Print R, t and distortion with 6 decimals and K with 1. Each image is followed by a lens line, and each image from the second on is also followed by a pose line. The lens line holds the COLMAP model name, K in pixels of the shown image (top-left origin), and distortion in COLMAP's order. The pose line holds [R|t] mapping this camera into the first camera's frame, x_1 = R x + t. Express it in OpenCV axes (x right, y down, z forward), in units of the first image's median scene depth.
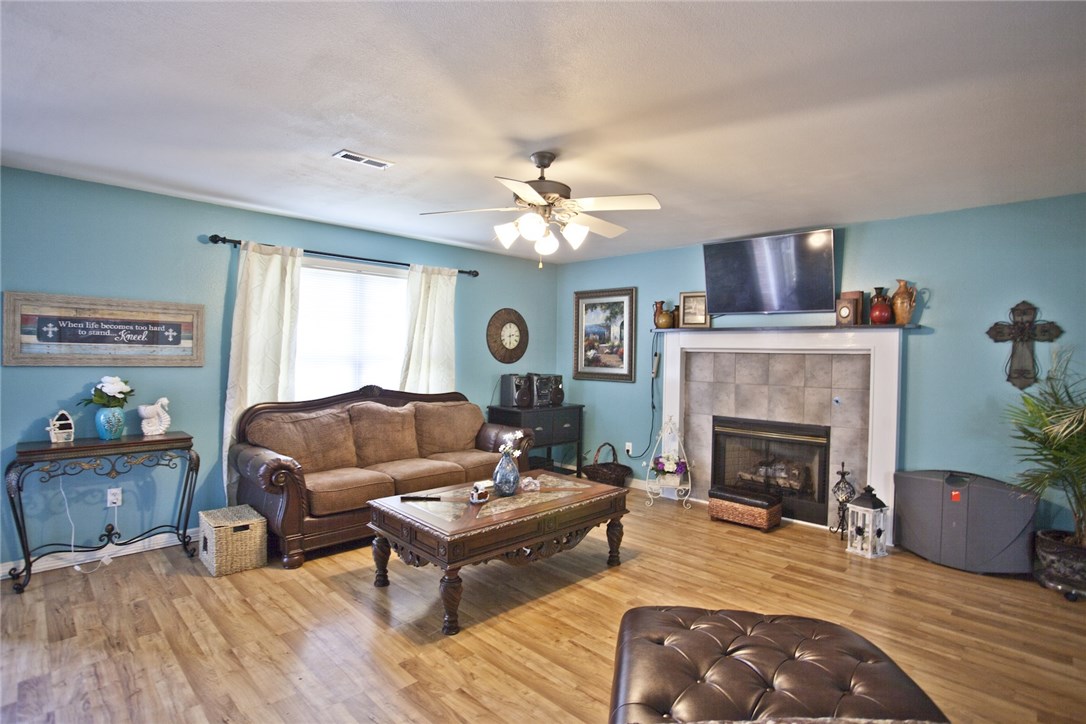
lens RADIAL K [[538.3, 0, 549.2], [0, 538.3, 361.1], [0, 0, 1]] dist [-0.088172, 0.036049]
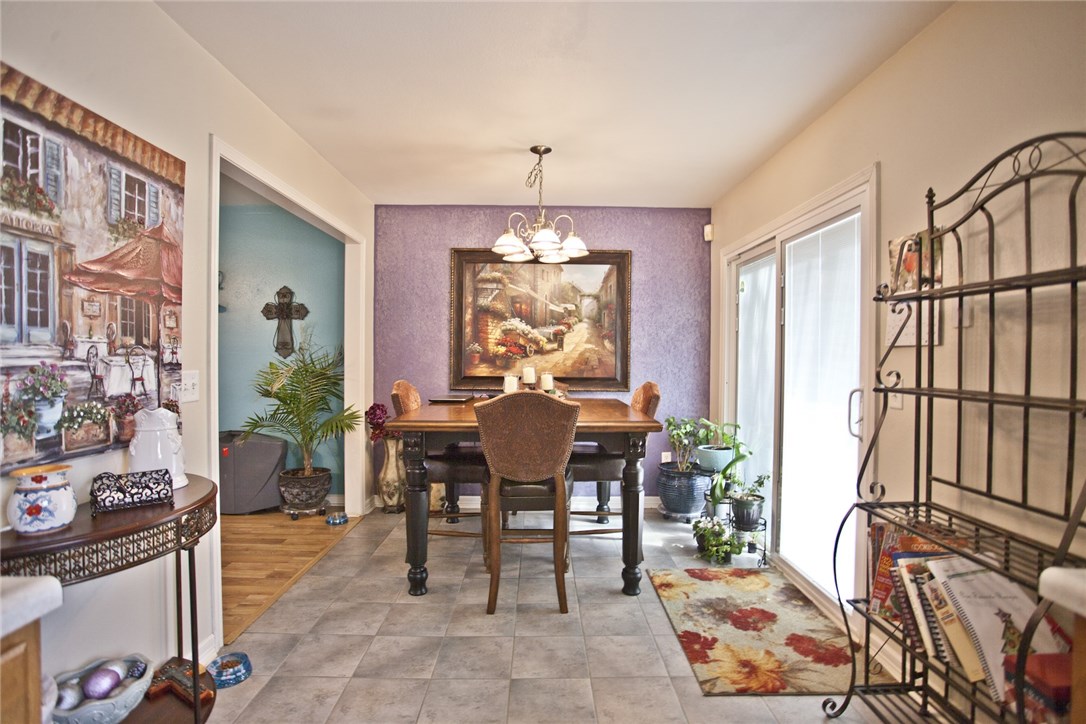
lens RADIAL K [[538.3, 0, 549.2], [0, 538.3, 361.1], [0, 0, 1]] dist [-0.088172, 0.036049]
pose [[0.704219, -0.018893, 0.709731, 0.378939], [0.012140, 0.999820, 0.014569, 0.040484], [-0.709879, -0.001644, 0.704322, -0.266921]]
